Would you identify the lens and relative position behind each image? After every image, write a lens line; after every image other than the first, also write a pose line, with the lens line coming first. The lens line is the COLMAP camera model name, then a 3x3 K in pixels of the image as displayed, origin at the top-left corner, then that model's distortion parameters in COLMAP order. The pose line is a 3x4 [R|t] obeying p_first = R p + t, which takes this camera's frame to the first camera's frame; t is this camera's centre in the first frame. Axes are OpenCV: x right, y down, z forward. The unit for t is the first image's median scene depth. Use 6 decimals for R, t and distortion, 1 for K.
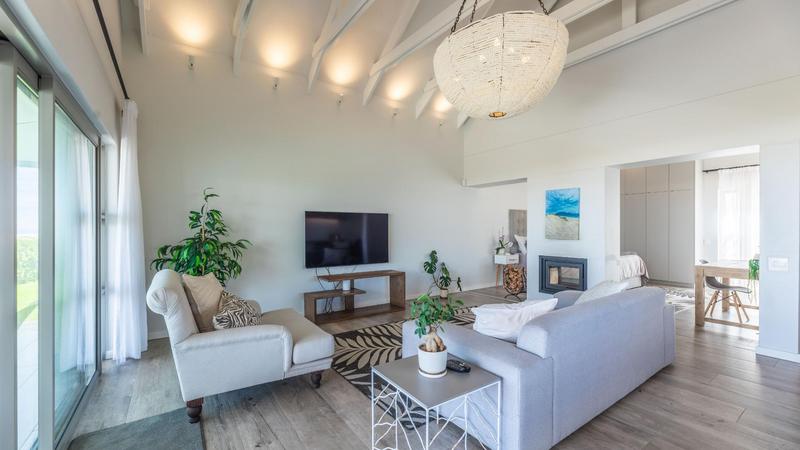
lens RADIAL K [[327.3, 0, 402.2], [0, 327.3, 228.1], [0, 0, 1]] dist [-0.004184, 0.000094]
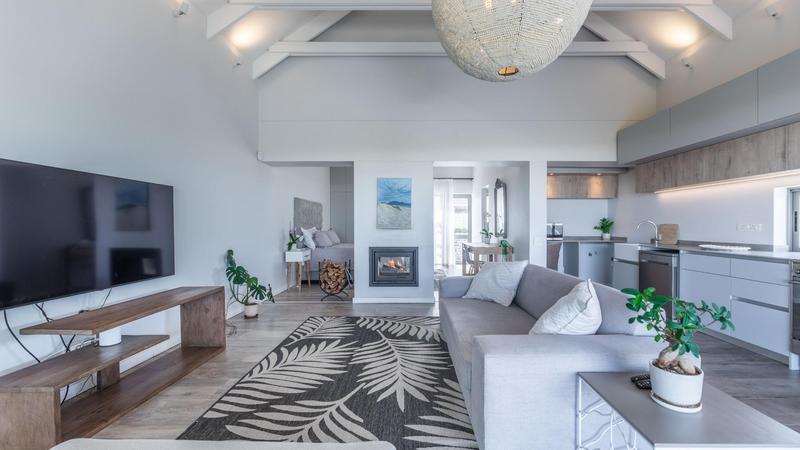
lens RADIAL K [[327.3, 0, 411.5], [0, 327.3, 230.8], [0, 0, 1]] dist [-0.004184, 0.000094]
pose [[0.580981, -0.013736, 0.813801, -0.281644], [0.001102, 0.999870, 0.016089, 0.023898], [-0.813916, -0.008451, 0.580921, 0.380943]]
